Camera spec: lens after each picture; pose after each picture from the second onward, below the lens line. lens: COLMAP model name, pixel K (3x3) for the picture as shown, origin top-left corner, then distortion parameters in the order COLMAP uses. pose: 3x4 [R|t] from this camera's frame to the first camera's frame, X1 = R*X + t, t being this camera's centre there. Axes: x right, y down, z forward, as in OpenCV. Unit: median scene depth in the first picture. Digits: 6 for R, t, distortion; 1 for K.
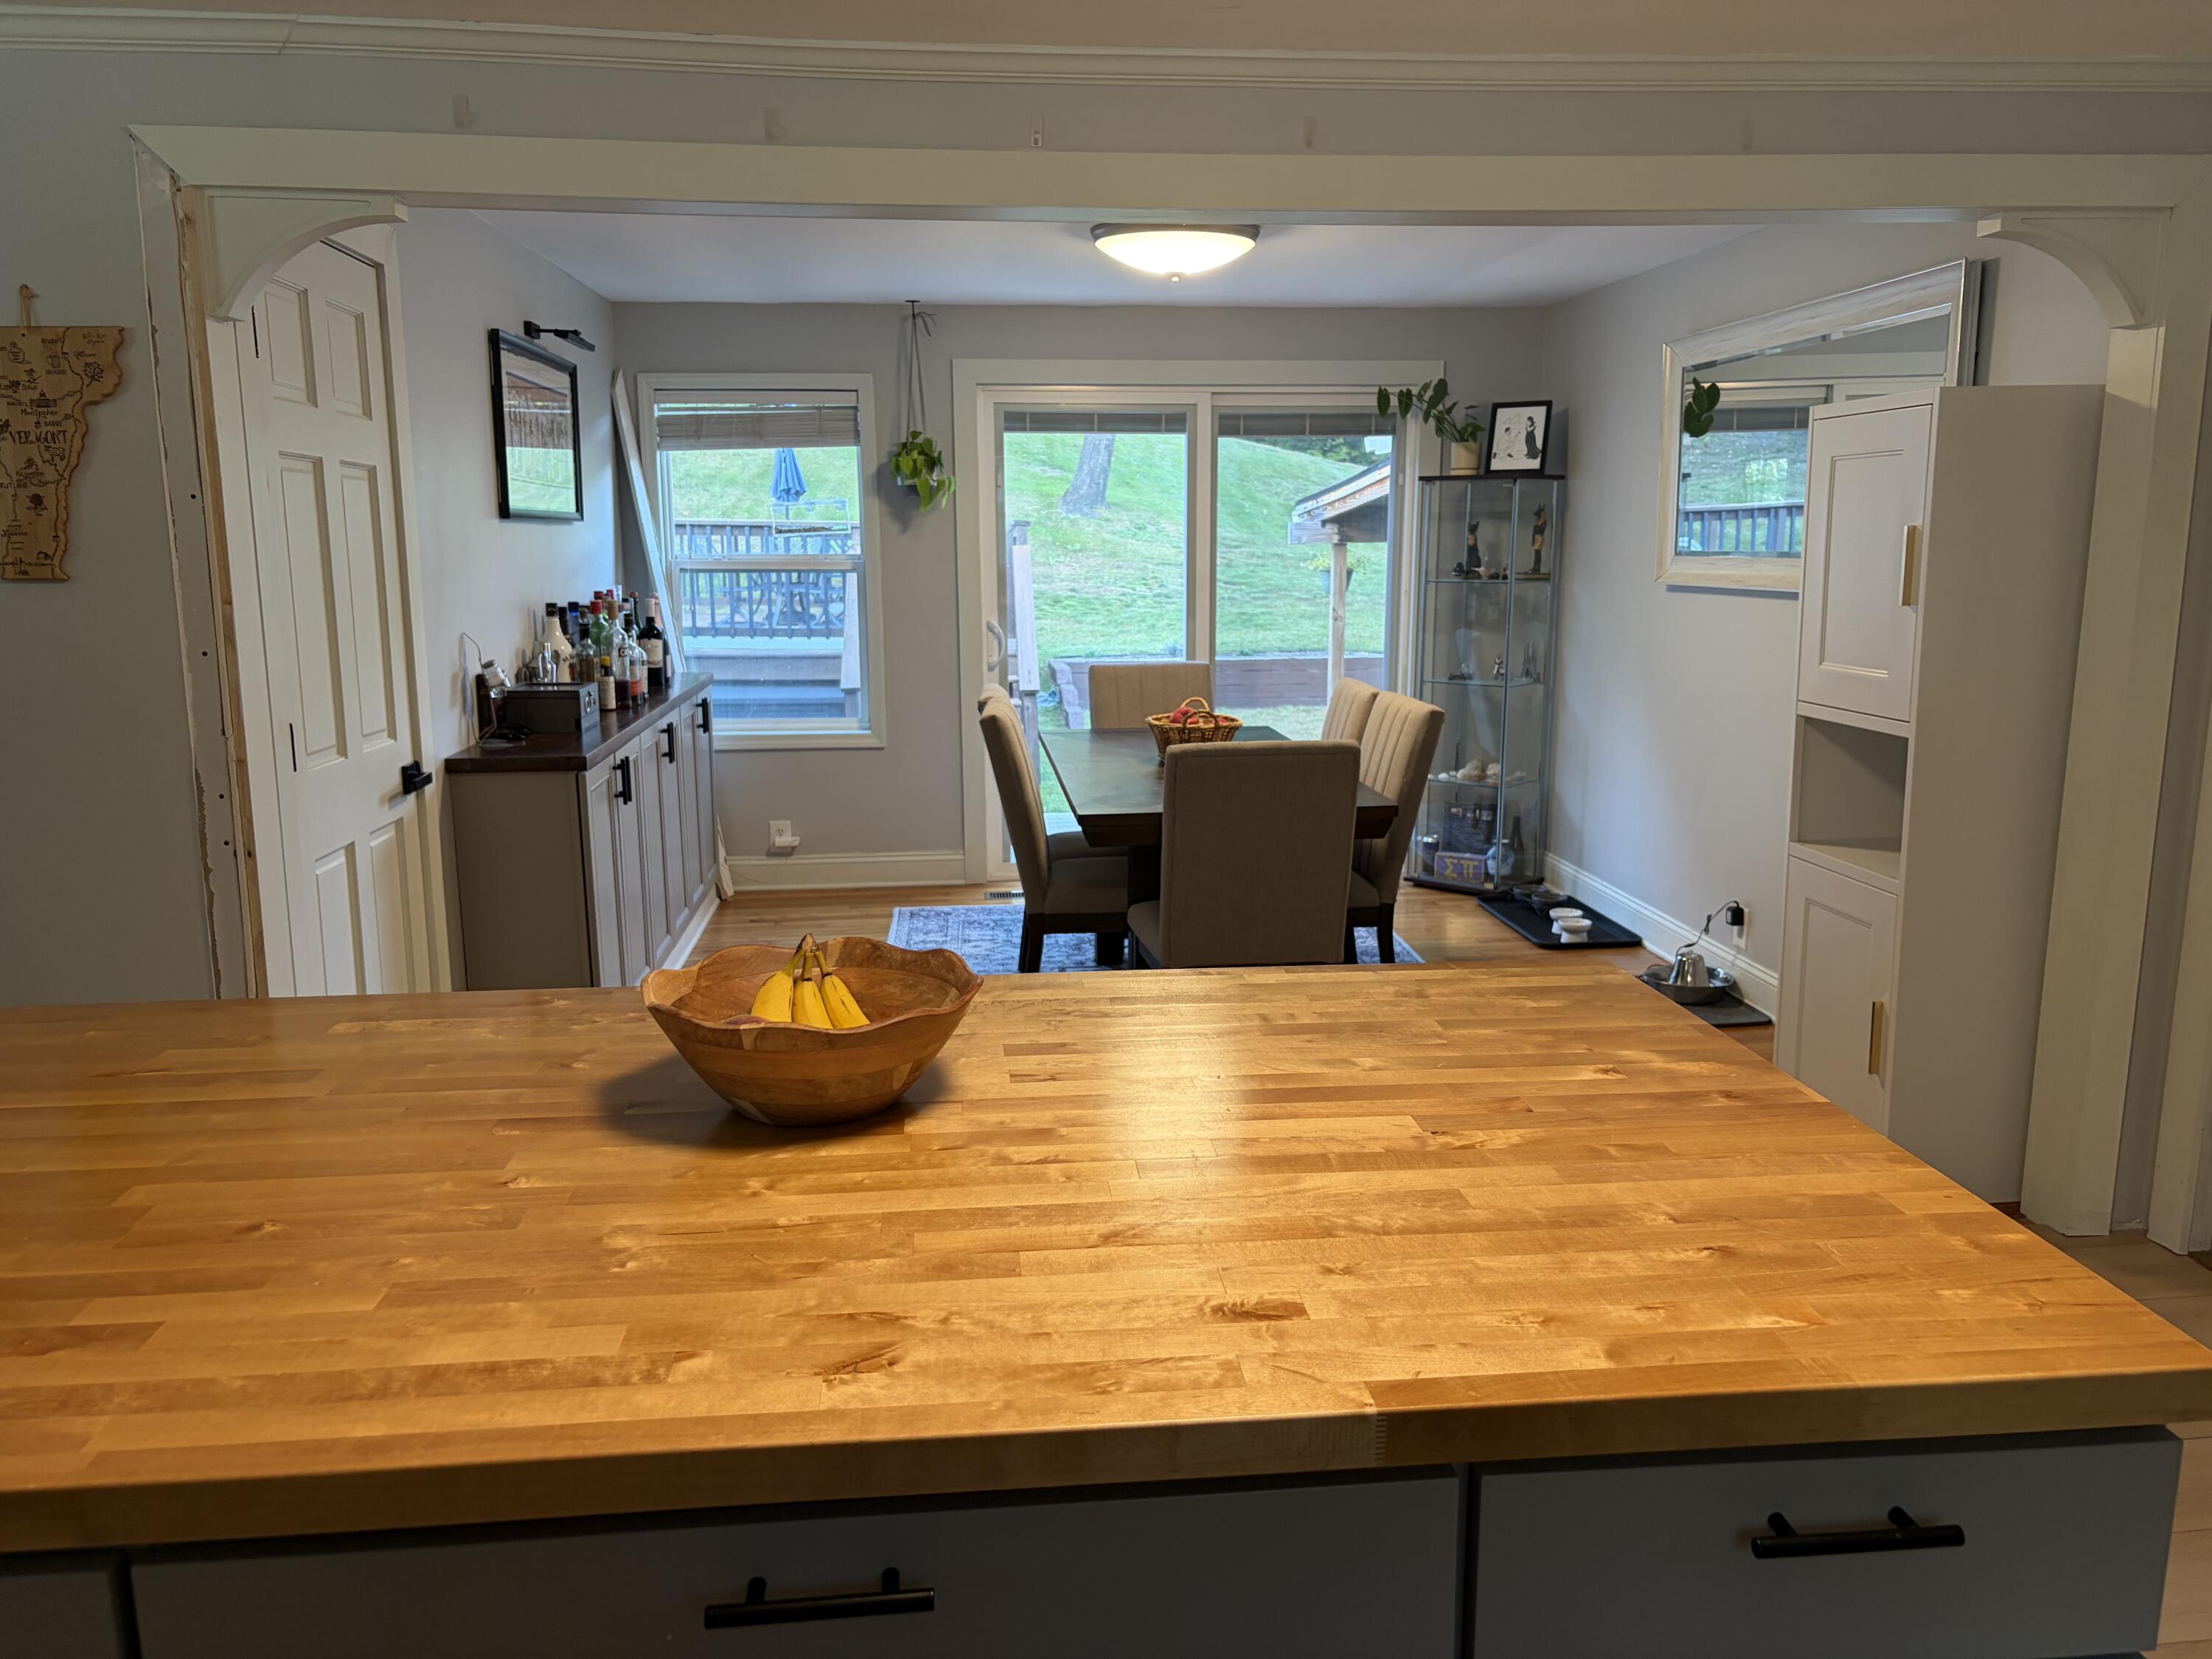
lens RADIAL K [[1674.2, 0, 1111.1], [0, 1674.2, 841.6], [0, 0, 1]] dist [0.044955, -0.046742]
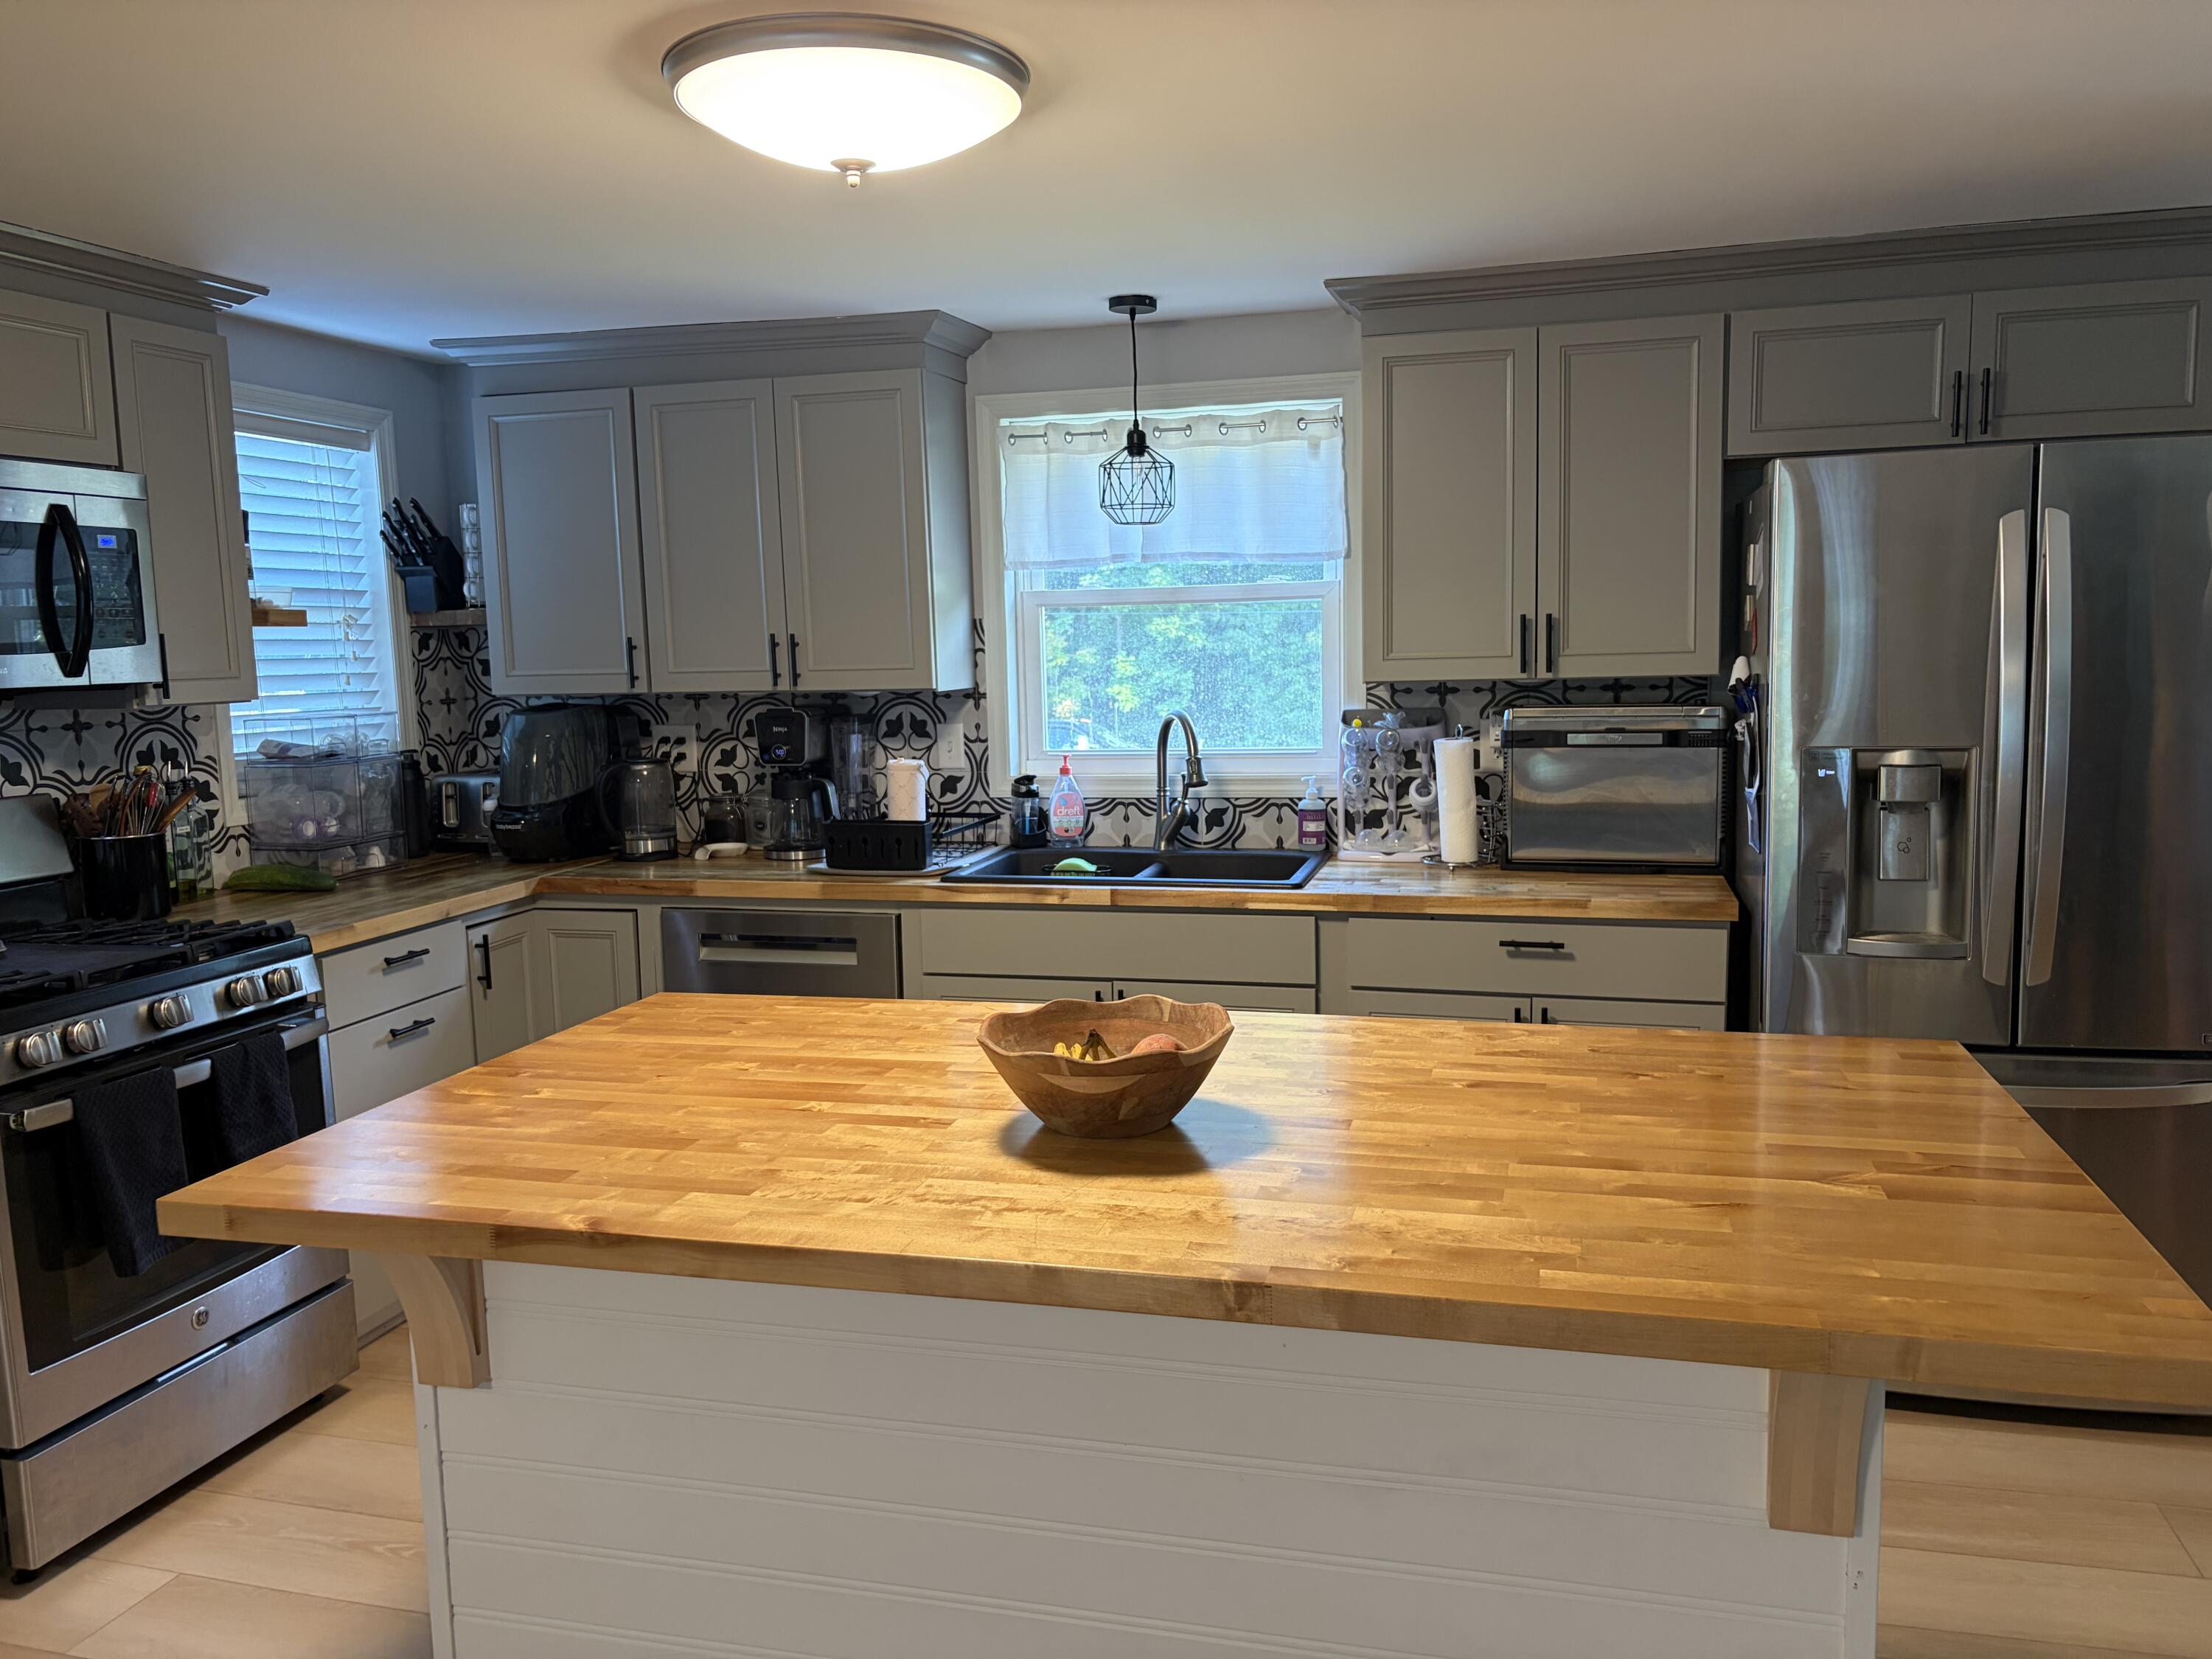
lens RADIAL K [[1674.2, 0, 1102.1], [0, 1674.2, 859.8], [0, 0, 1]] dist [0.044955, -0.046742]
pose [[-0.939399, -0.019615, 0.342264, -0.453368], [0.090478, 0.948779, 0.302708, -0.313797], [-0.330670, 0.315331, -0.889507, 1.563575]]
